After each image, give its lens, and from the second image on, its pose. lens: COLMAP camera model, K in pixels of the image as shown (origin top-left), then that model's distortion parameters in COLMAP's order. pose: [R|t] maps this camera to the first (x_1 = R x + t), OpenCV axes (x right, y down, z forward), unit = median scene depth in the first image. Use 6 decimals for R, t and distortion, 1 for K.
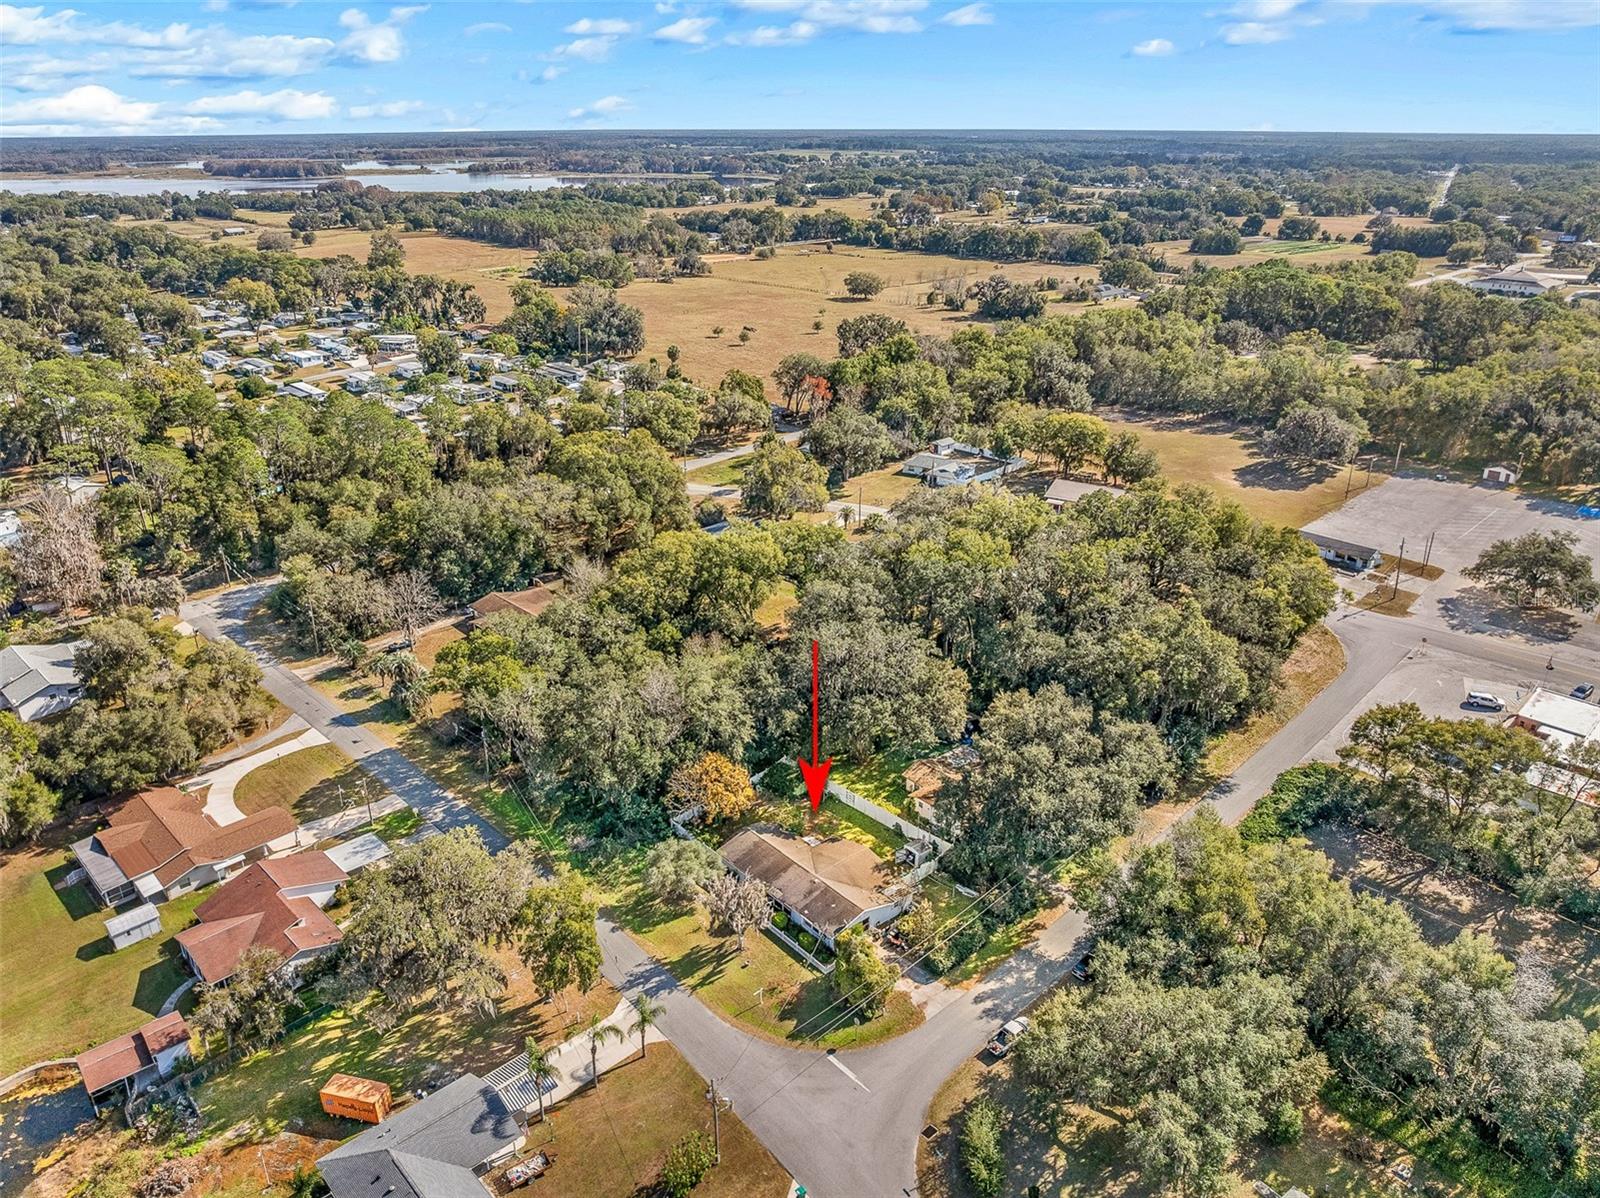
lens RADIAL K [[1112.5, 0, 785.5], [0, 1112.5, 620.3], [0, 0, 1]] dist [-0.017722, -0.032899]
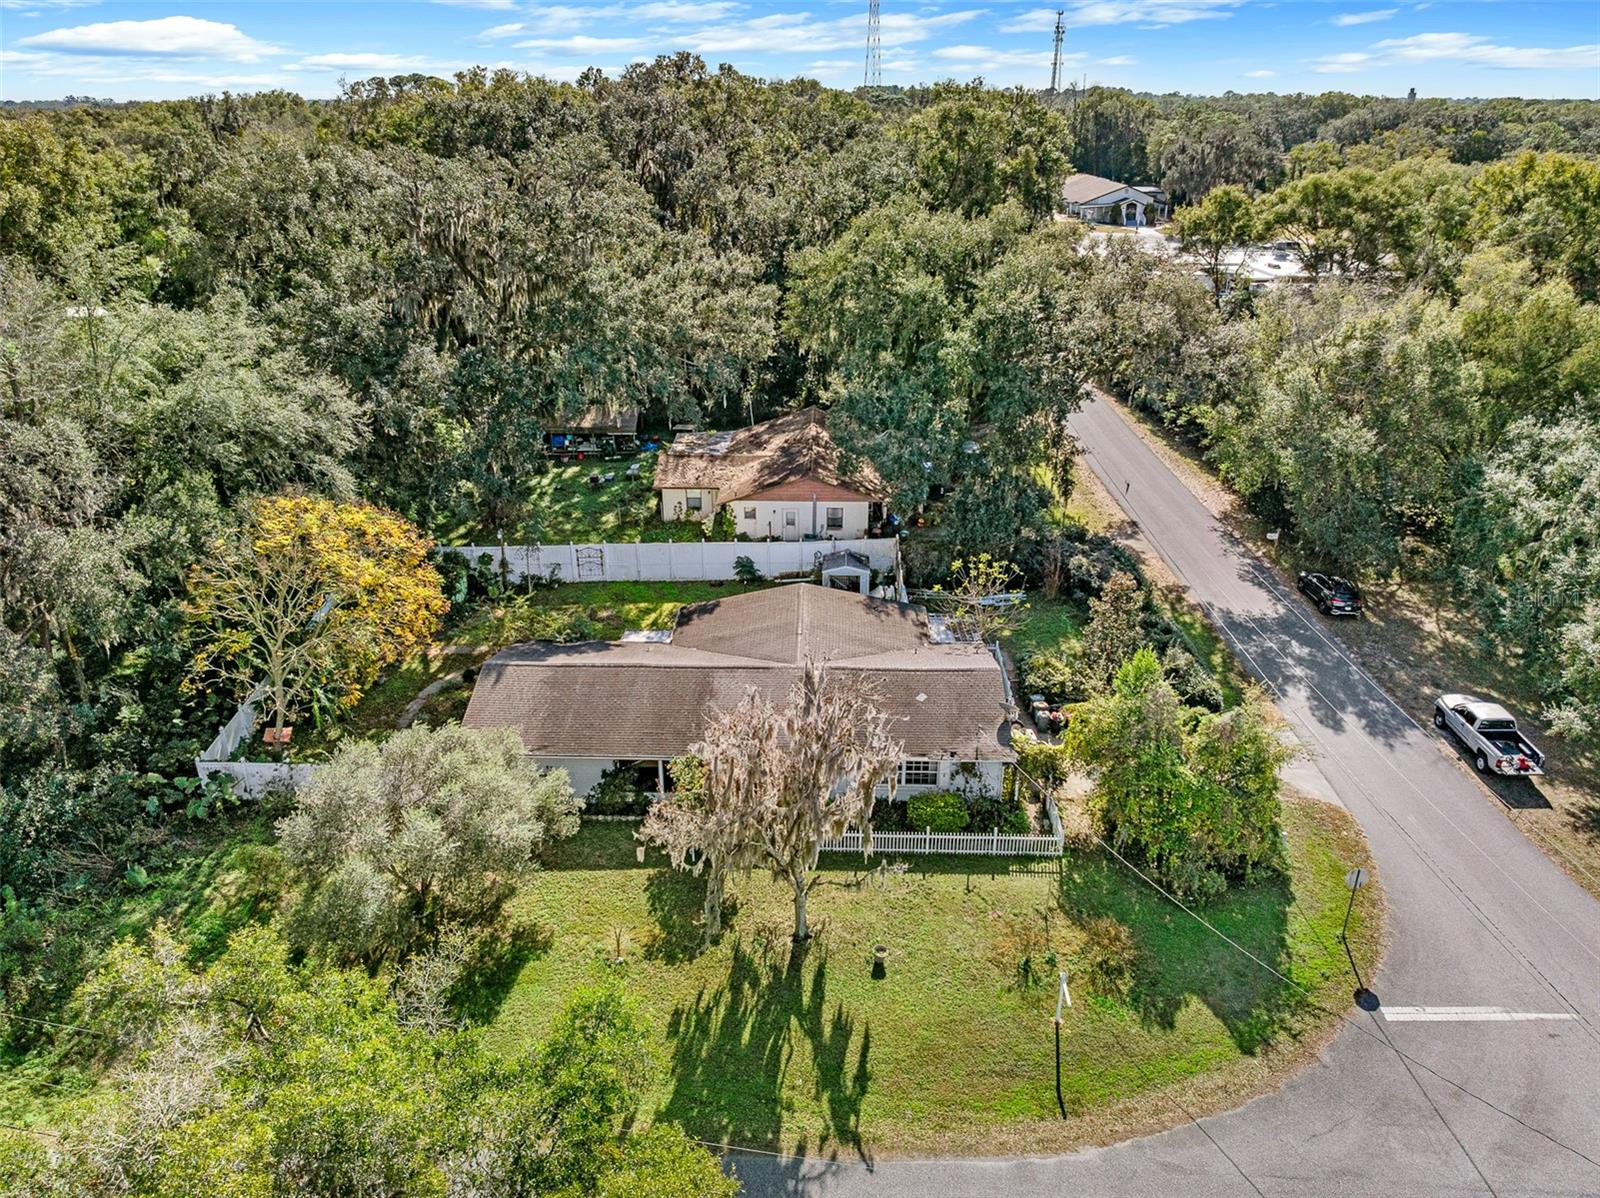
lens RADIAL K [[1121.7, 0, 797.0], [0, 1121.7, 608.9], [0, 0, 1]] dist [-0.049248, 0.017475]
pose [[0.666686, -0.311390, 0.677175, -0.199430], [0.307295, 0.942569, 0.130893, 0.160914], [-0.679043, 0.120829, 0.724086, 0.717257]]
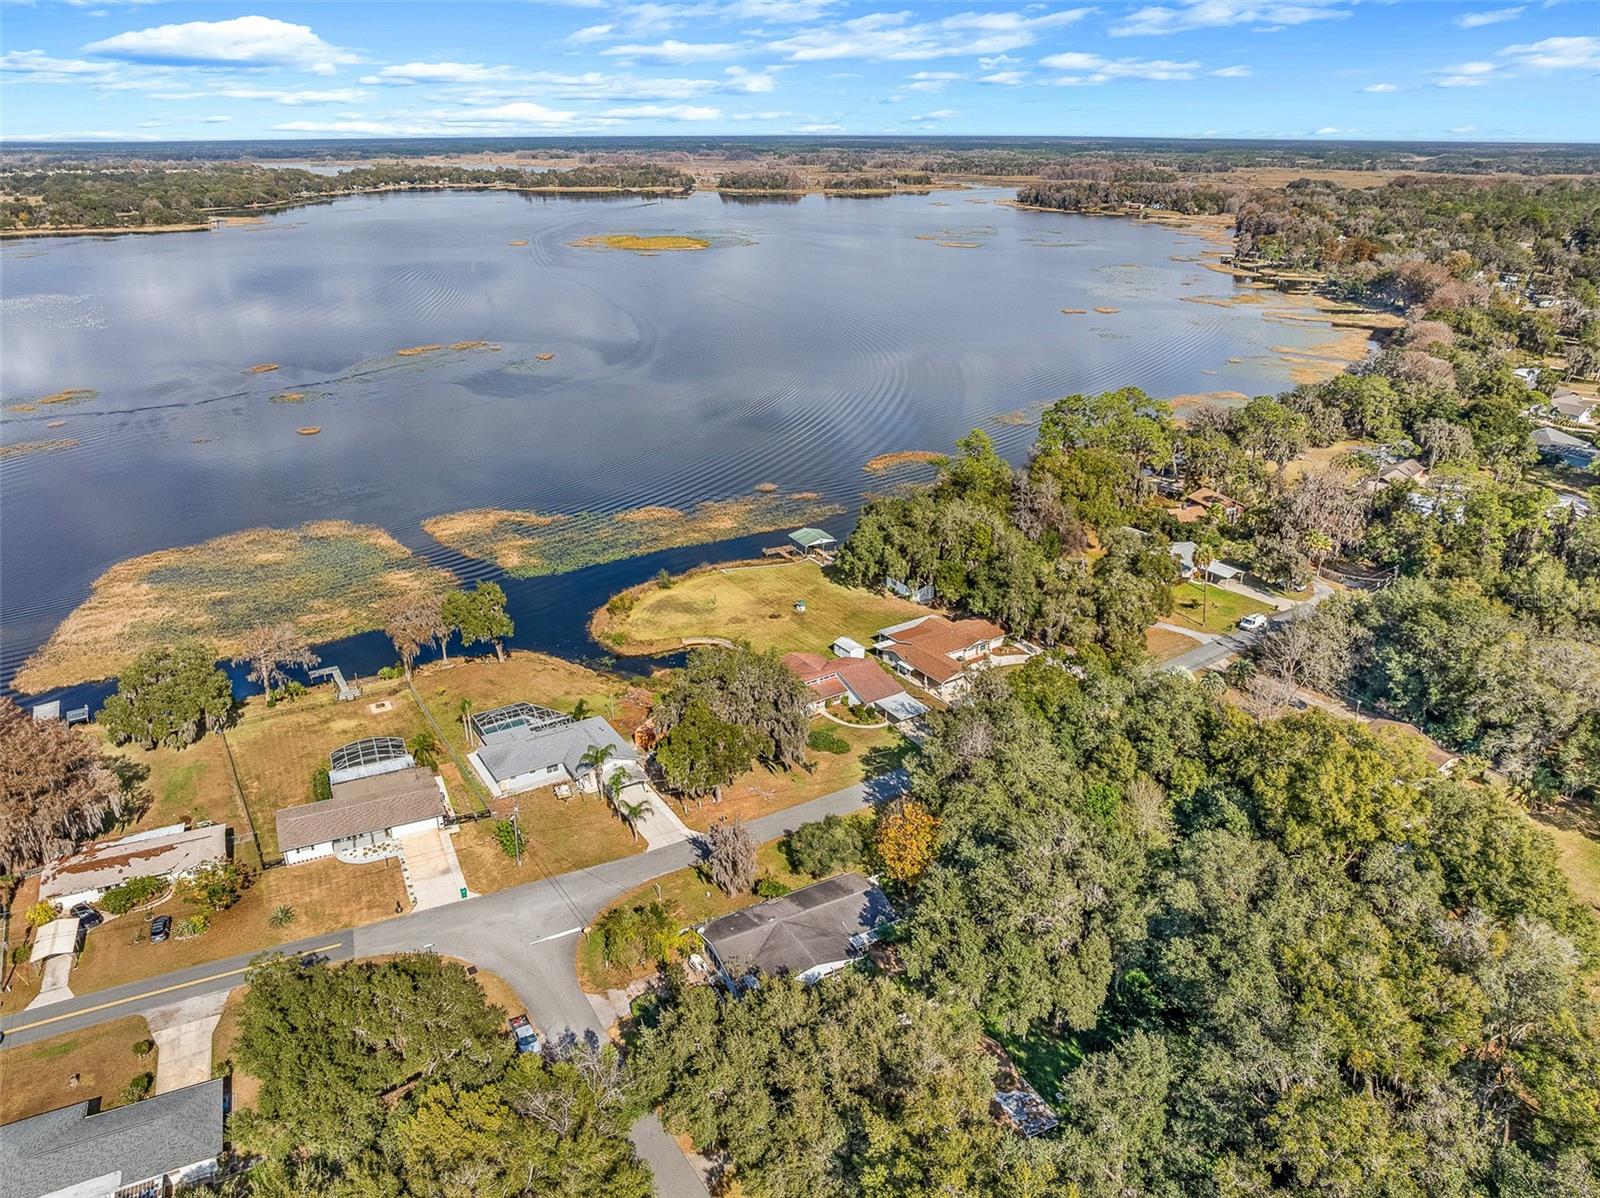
lens RADIAL K [[1136.6, 0, 799.3], [0, 1136.6, 567.7], [0, 0, 1]] dist [-0.019603, -0.041390]
pose [[-0.199325, 0.352604, -0.914298, 0.774177], [-0.398485, 0.823229, 0.404356, -0.400509], [0.895254, 0.444932, -0.023583, 0.873014]]
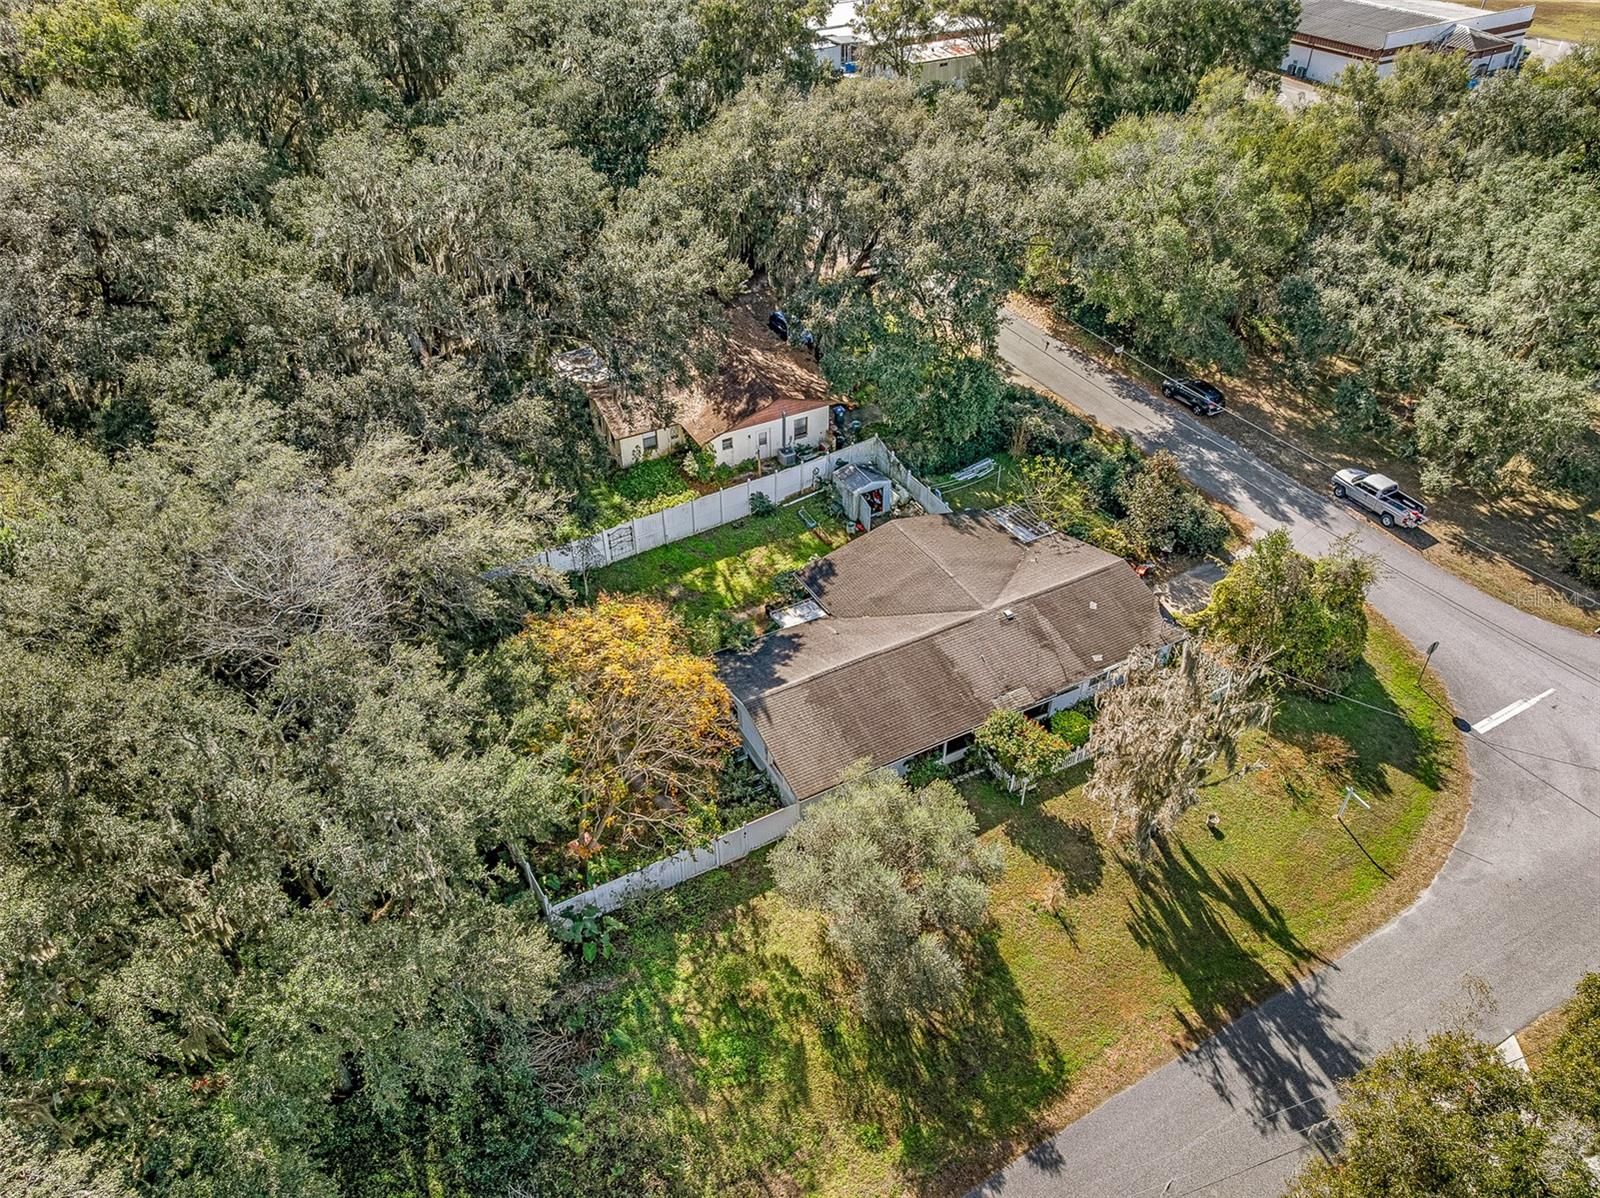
lens RADIAL K [[1120.8, 0, 816.3], [0, 1120.8, 596.5], [0, 0, 1]] dist [-0.041136, 0.000391]
pose [[0.194095, -0.608793, 0.769220, -0.284514], [0.402538, 0.764502, 0.503488, -0.003716], [-0.894589, 0.211916, 0.393448, 0.864804]]
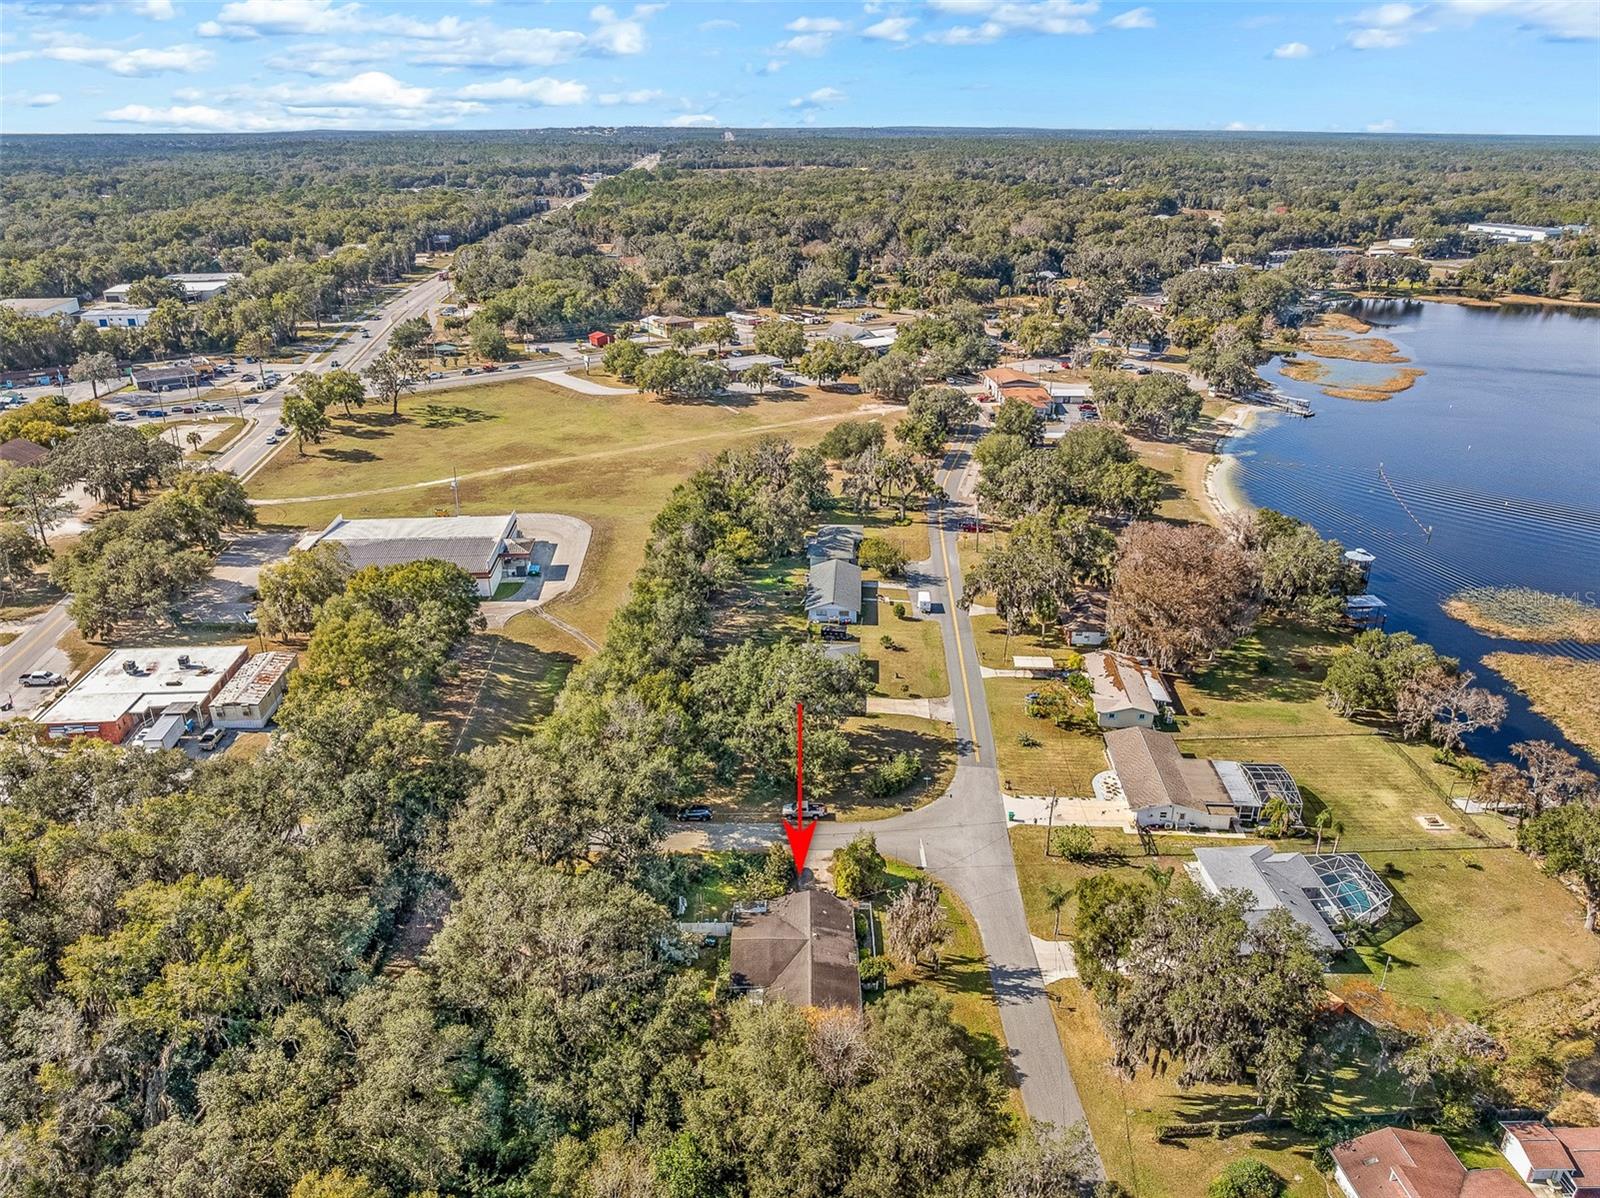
lens RADIAL K [[1127.1, 0, 796.0], [0, 1127.1, 567.4], [0, 0, 1]] dist [-0.049250, 0.012114]
pose [[-0.765818, -0.234919, 0.598612, -0.433662], [0.263755, 0.734231, 0.625570, -0.562443], [-0.586478, 0.636959, -0.500326, 1.232460]]
